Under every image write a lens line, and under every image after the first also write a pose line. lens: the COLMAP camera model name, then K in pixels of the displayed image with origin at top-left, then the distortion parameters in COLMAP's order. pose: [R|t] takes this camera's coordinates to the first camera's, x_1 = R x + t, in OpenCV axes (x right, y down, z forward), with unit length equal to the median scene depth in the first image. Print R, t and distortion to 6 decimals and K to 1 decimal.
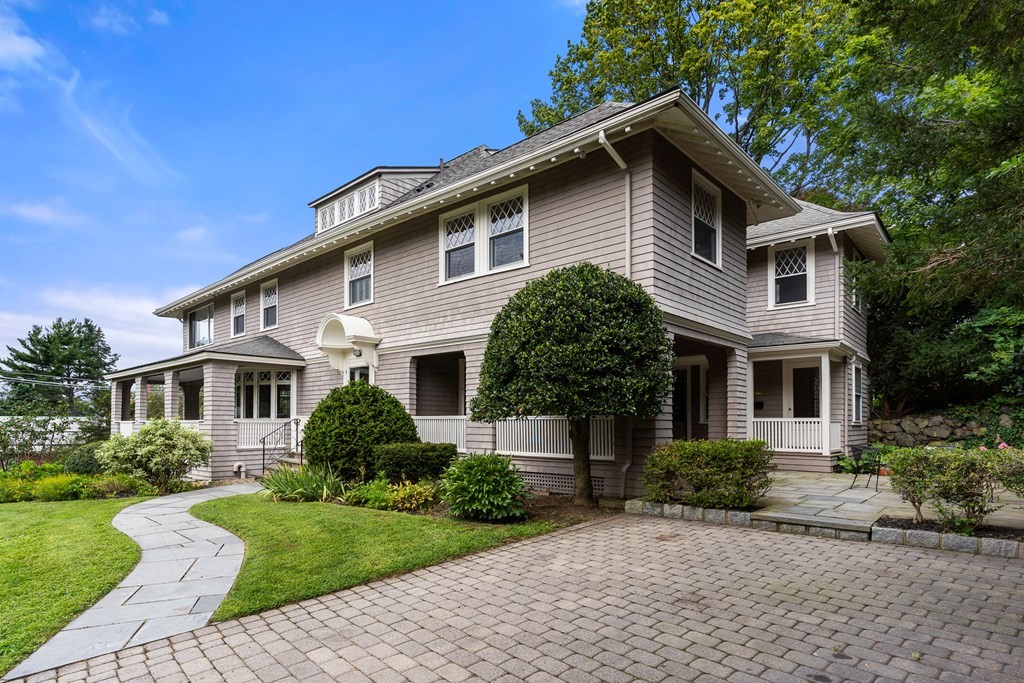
lens RADIAL K [[548.0, 0, 520.5], [0, 548.0, 419.6], [0, 0, 1]] dist [-0.013807, 0.002970]
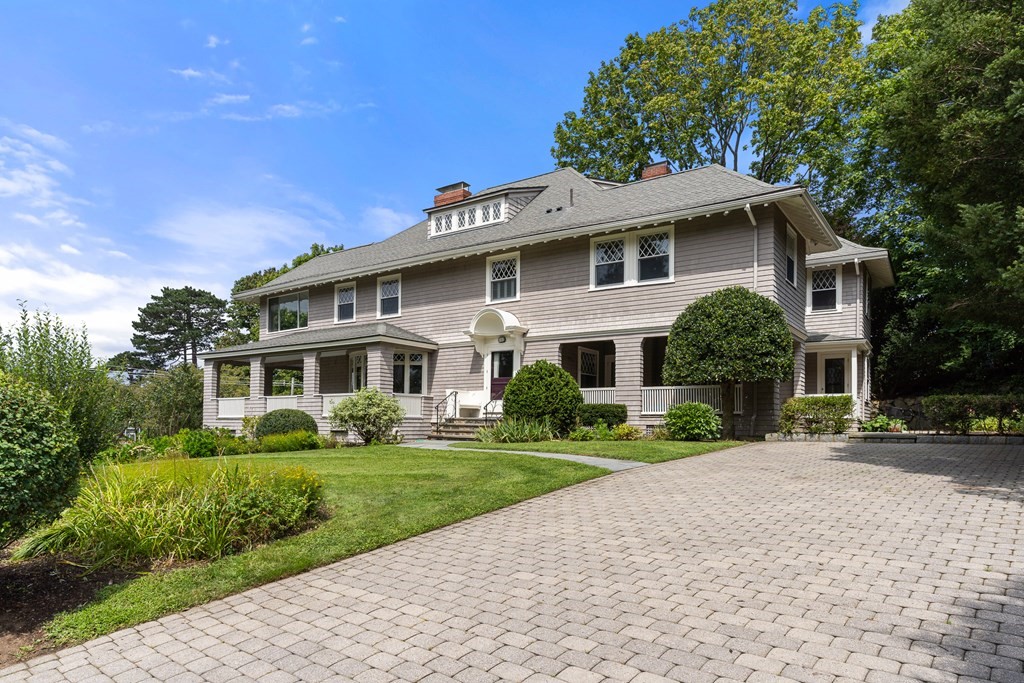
lens RADIAL K [[610.8, 0, 530.7], [0, 610.8, 424.5], [0, 0, 1]] dist [-0.016059, -0.000675]
pose [[0.992212, 0.005779, 0.124423, -0.428407], [-0.006673, 0.999955, 0.006771, 0.065934], [-0.124378, -0.007548, 0.992206, -0.421067]]
